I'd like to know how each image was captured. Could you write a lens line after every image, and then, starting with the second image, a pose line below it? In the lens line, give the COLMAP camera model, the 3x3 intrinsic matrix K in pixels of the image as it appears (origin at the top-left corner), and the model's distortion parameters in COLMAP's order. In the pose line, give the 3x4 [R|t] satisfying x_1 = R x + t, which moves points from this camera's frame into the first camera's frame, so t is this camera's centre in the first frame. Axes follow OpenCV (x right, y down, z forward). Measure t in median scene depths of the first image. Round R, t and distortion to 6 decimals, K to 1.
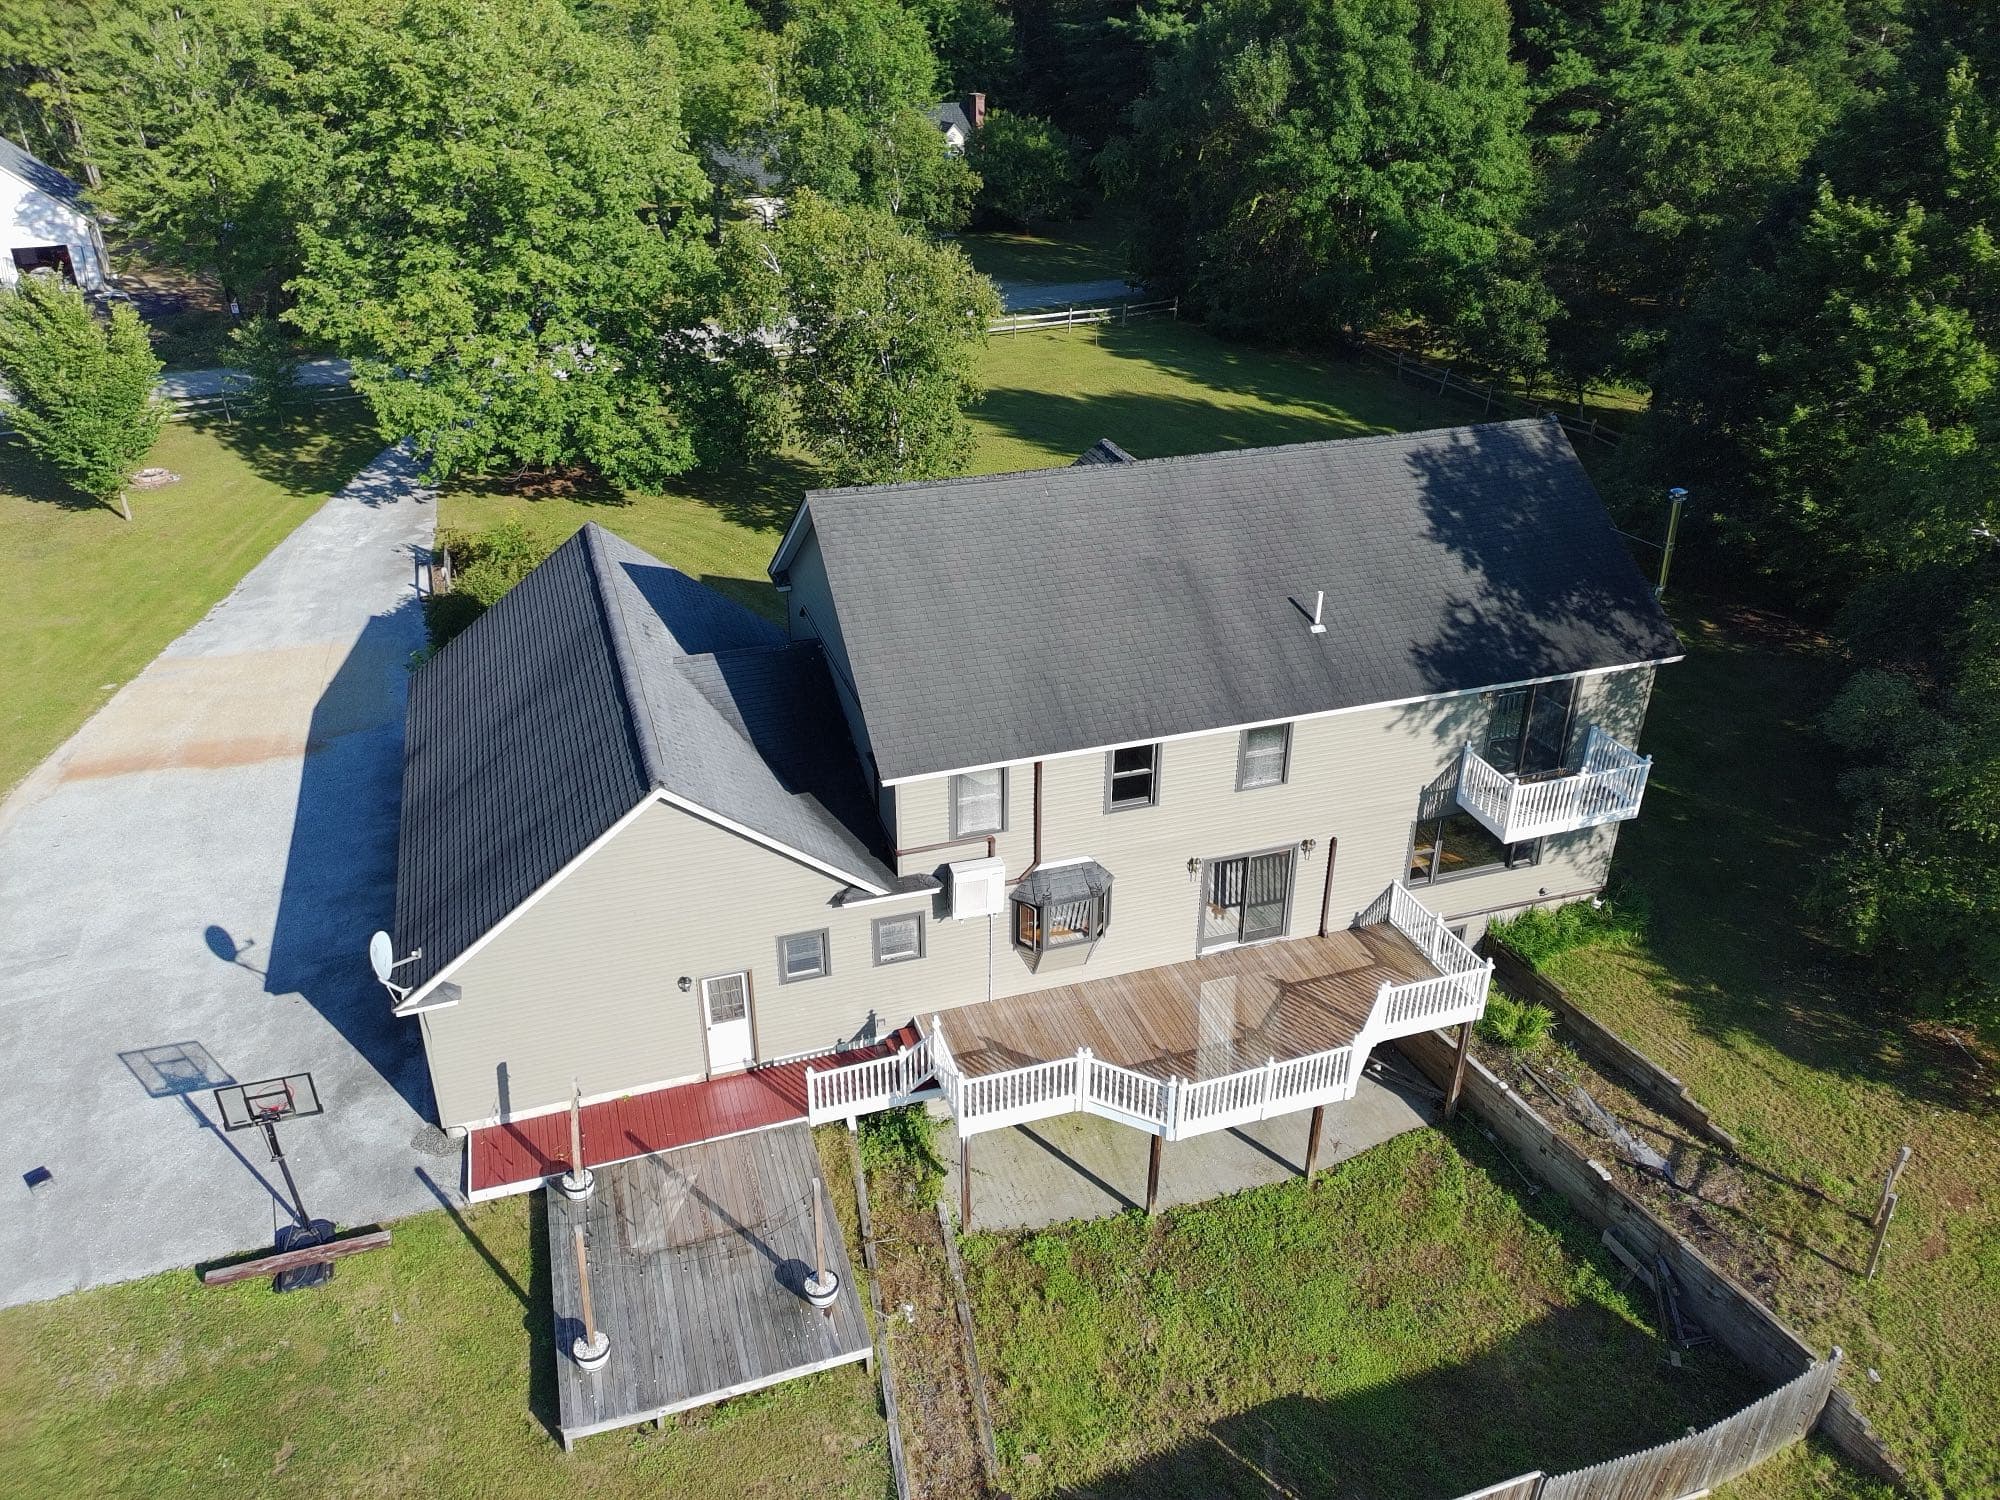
lens RADIAL K [[1470.7, 0, 1003.8], [0, 1470.7, 751.5], [0, 0, 1]] dist [0.079816, -0.084549]
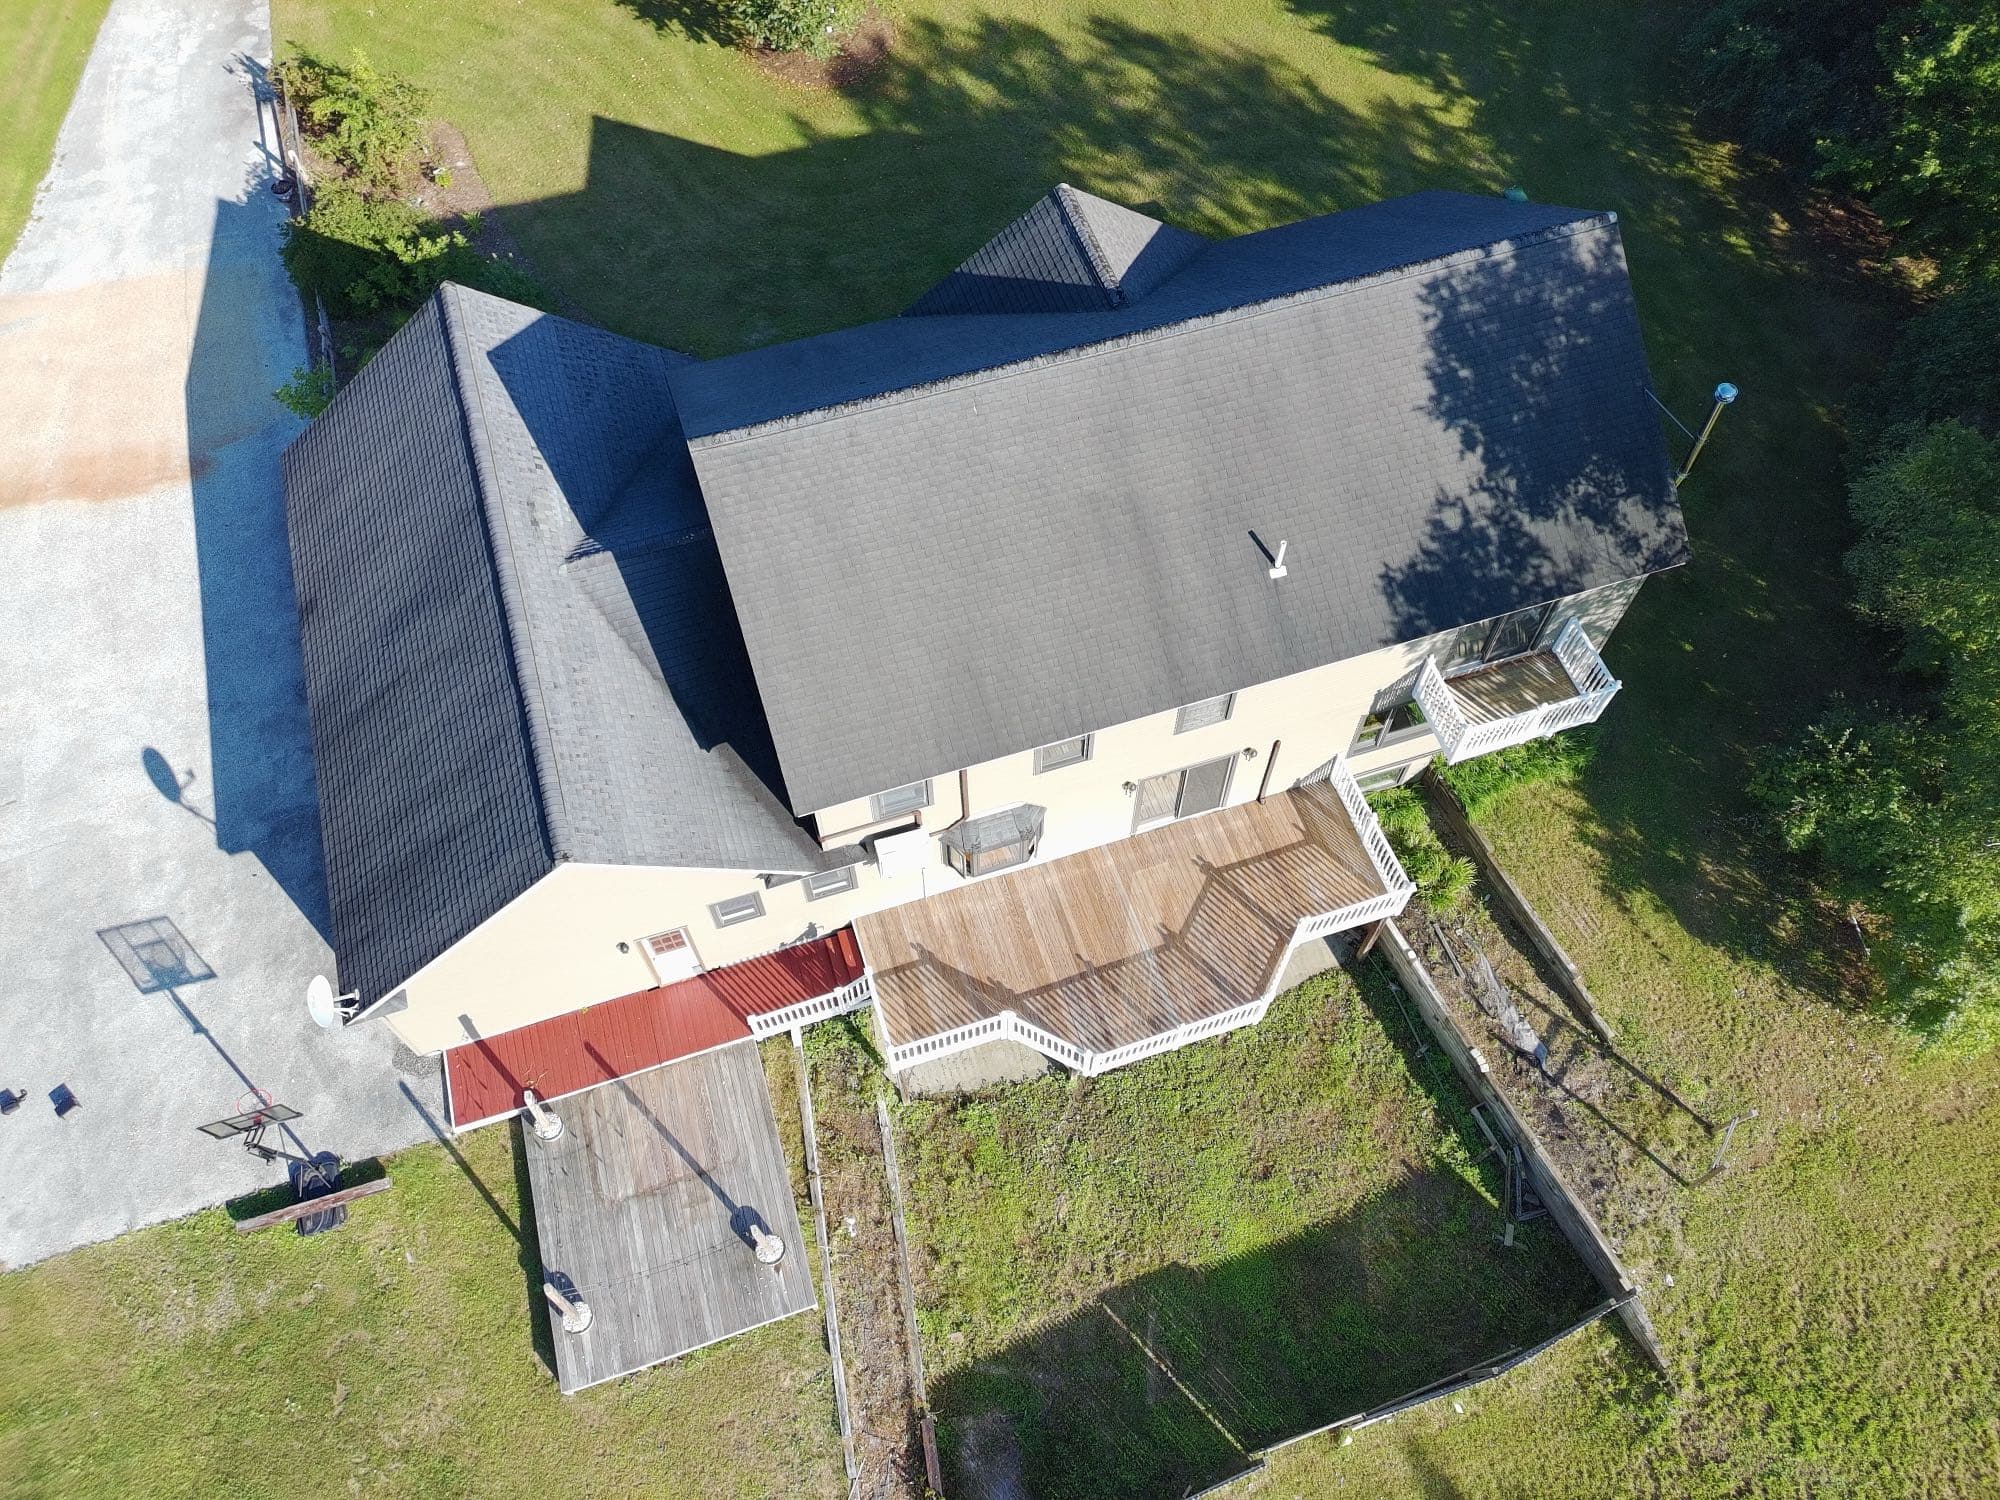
lens RADIAL K [[1470.7, 0, 1003.8], [0, 1470.7, 751.5], [0, 0, 1]] dist [0.079816, -0.084549]
pose [[0.999961, 0.002697, -0.008365, 0.054890], [0.002132, 0.848860, 0.528614, -0.471713], [0.008526, -0.528611, 0.848821, 0.182743]]
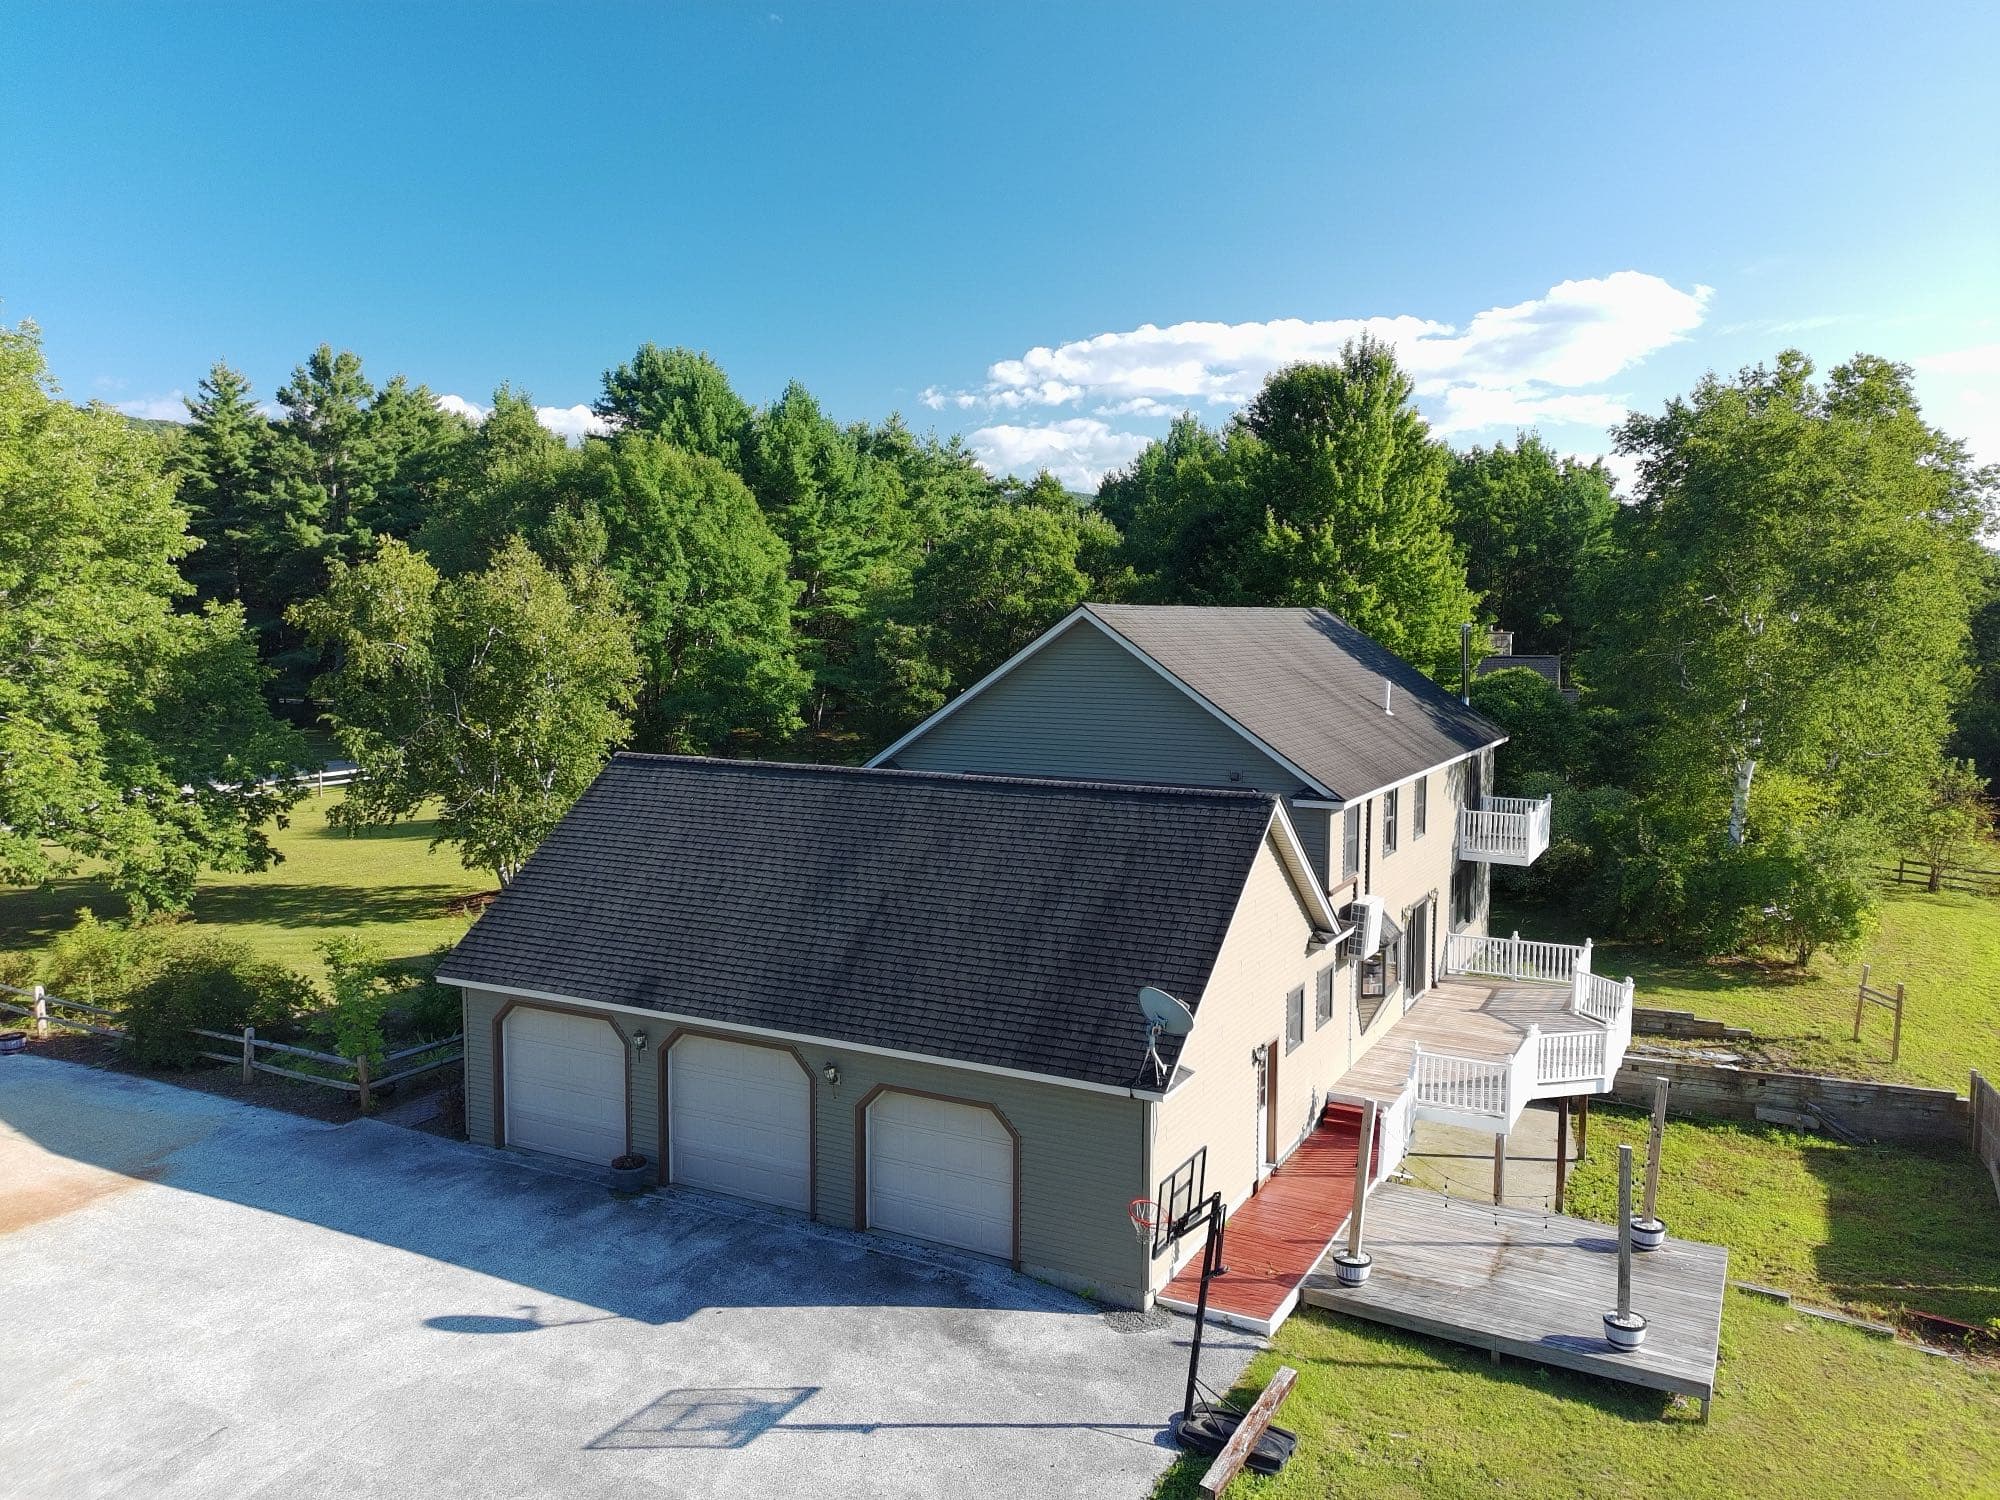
lens RADIAL K [[1470.7, 0, 1003.8], [0, 1470.7, 751.5], [0, 0, 1]] dist [0.079816, -0.084549]
pose [[0.728500, -0.064830, 0.681972, -0.863466], [0.320526, 0.912078, -0.255689, 0.157019], [-0.605435, 0.404859, 0.685228, 0.378026]]
